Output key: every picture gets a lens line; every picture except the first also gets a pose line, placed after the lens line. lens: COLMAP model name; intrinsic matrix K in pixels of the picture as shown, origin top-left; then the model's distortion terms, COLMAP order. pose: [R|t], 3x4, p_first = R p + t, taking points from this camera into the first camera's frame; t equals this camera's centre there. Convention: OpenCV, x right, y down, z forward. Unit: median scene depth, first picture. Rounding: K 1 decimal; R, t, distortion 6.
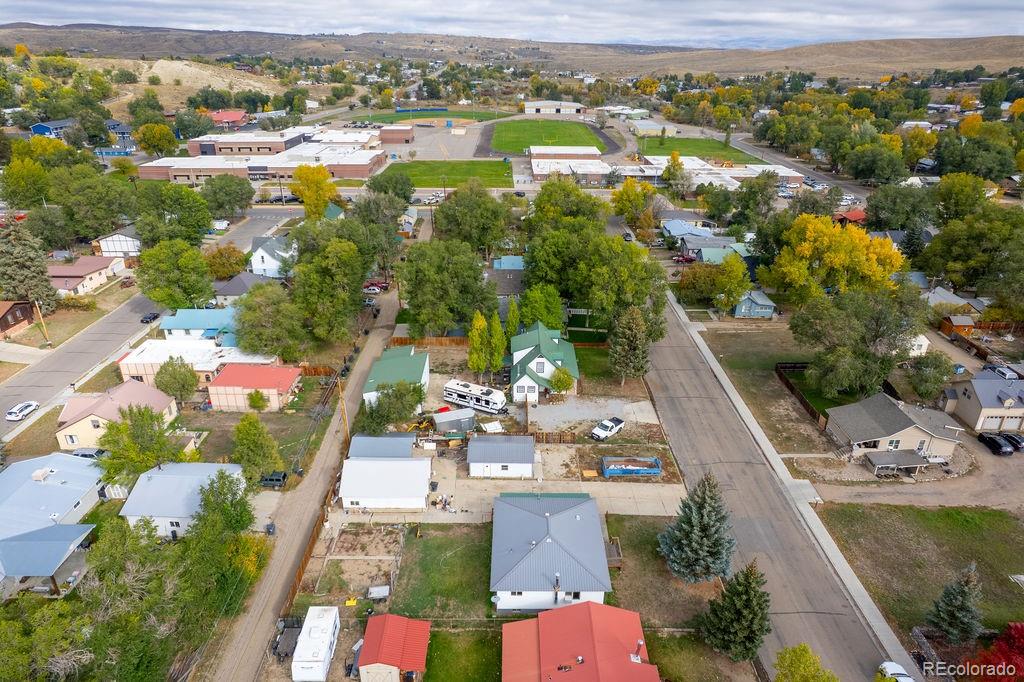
lens RADIAL K [[651.5, 0, 513.6], [0, 651.5, 344.0], [0, 0, 1]] dist [-0.081336, 0.073174]
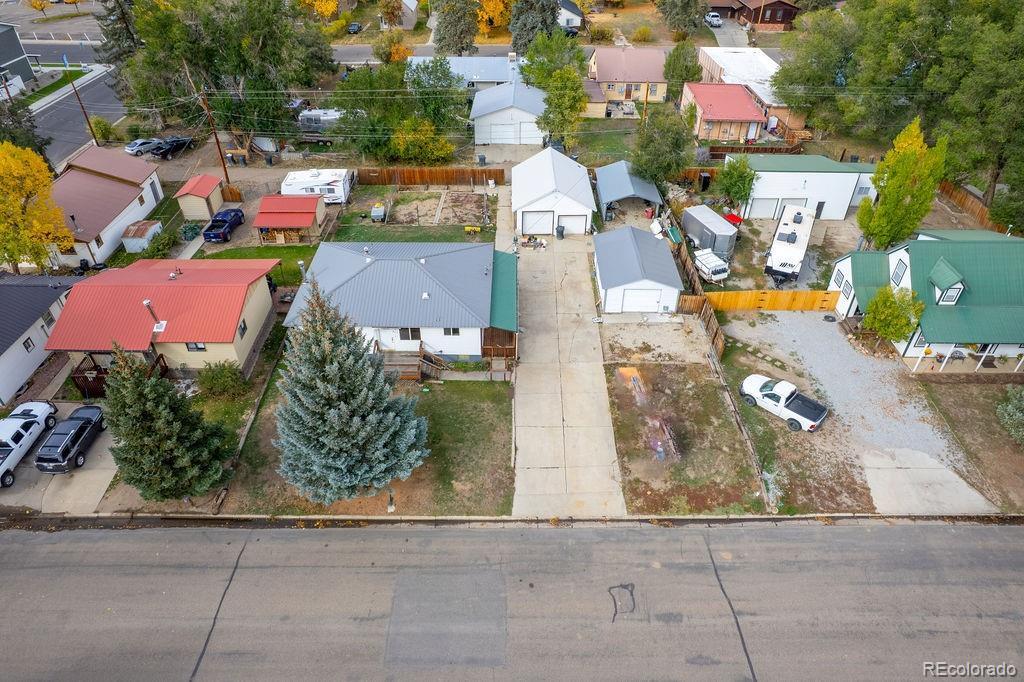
lens RADIAL K [[651.5, 0, 513.6], [0, 651.5, 344.0], [0, 0, 1]] dist [-0.081336, 0.073174]
pose [[-0.001224, 0.610638, -0.791909, 0.485197], [-0.418456, 0.718929, 0.555010, -0.074225], [0.908236, 0.332059, 0.254645, 0.692502]]
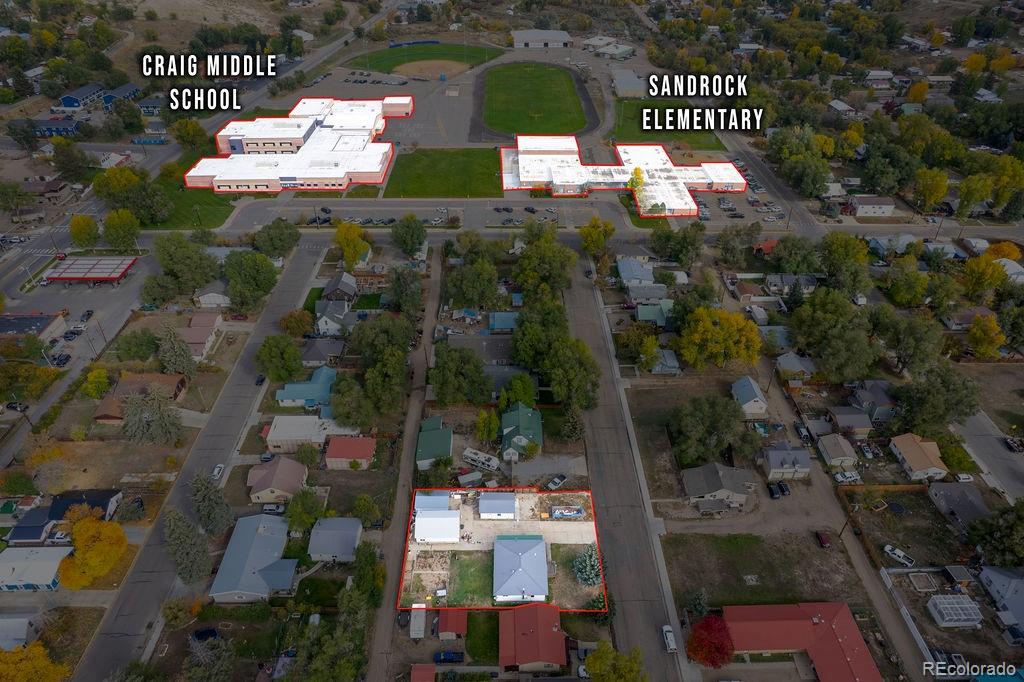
lens RADIAL K [[651.5, 0, 513.6], [0, 651.5, 344.0], [0, 0, 1]] dist [-0.081336, 0.073174]
pose [[0.999910, -0.007597, 0.011039, 0.009999], [0.005167, 0.978658, 0.205429, -0.602216], [-0.012364, -0.205354, 0.978610, -0.651272]]
